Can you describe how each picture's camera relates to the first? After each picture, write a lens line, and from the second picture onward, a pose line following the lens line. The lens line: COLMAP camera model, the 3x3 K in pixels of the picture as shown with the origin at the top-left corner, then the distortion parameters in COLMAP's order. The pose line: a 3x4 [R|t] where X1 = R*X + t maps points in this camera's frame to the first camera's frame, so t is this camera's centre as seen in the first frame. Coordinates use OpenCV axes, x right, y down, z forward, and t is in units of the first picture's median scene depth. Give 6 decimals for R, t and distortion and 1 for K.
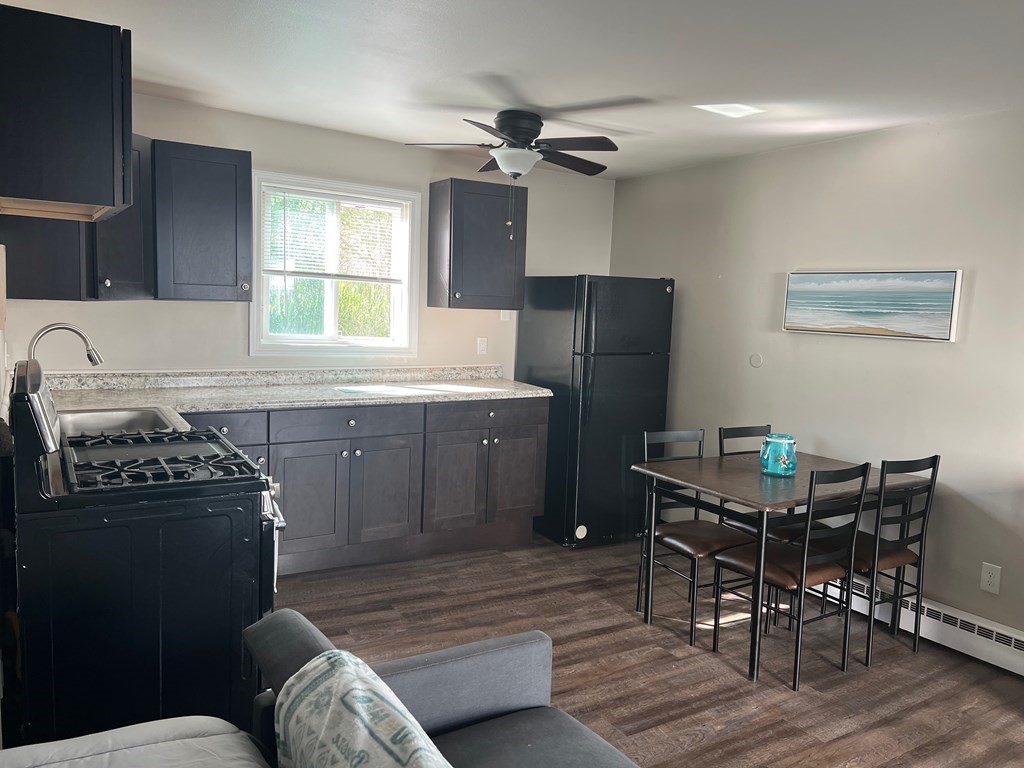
lens RADIAL K [[775.0, 0, 512.0], [0, 775.0, 384.0], [0, 0, 1]] dist [0.000821, 0.001629]
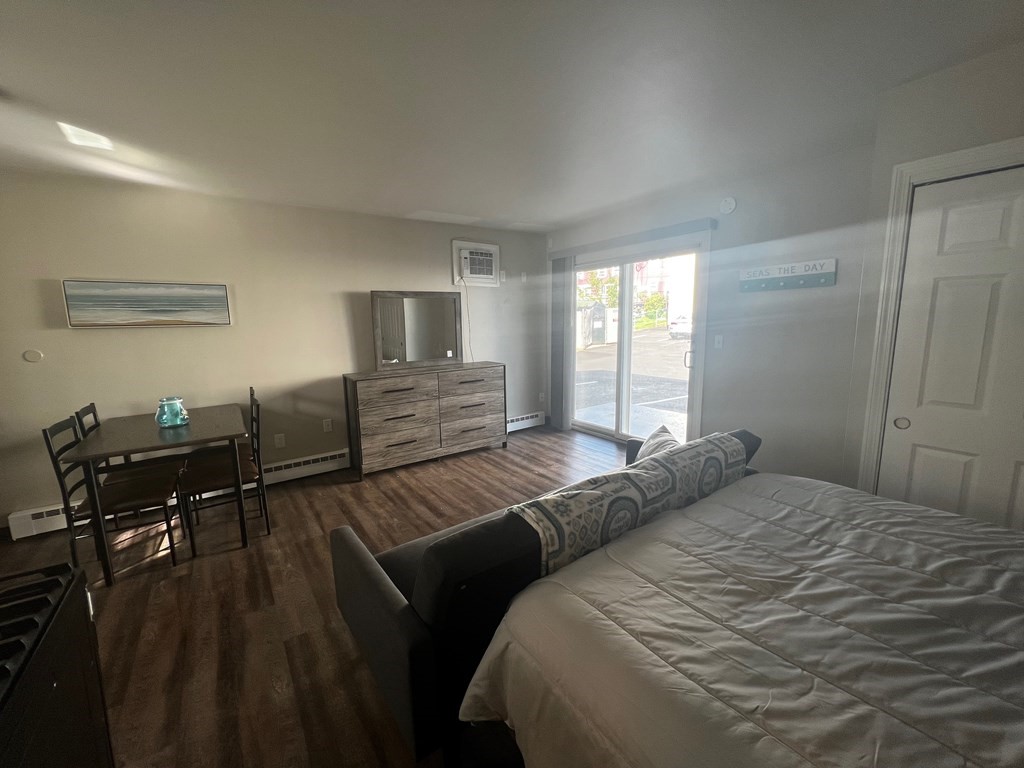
lens RADIAL K [[412.5, 0, 512.0], [0, 412.5, 384.0], [0, 0, 1]] dist [0.000226, -0.000012]
pose [[-0.068481, -0.197352, 0.977938, -0.433567], [0.117689, 0.971797, 0.204354, -0.040907], [-0.990686, 0.129087, -0.043324, 0.420444]]
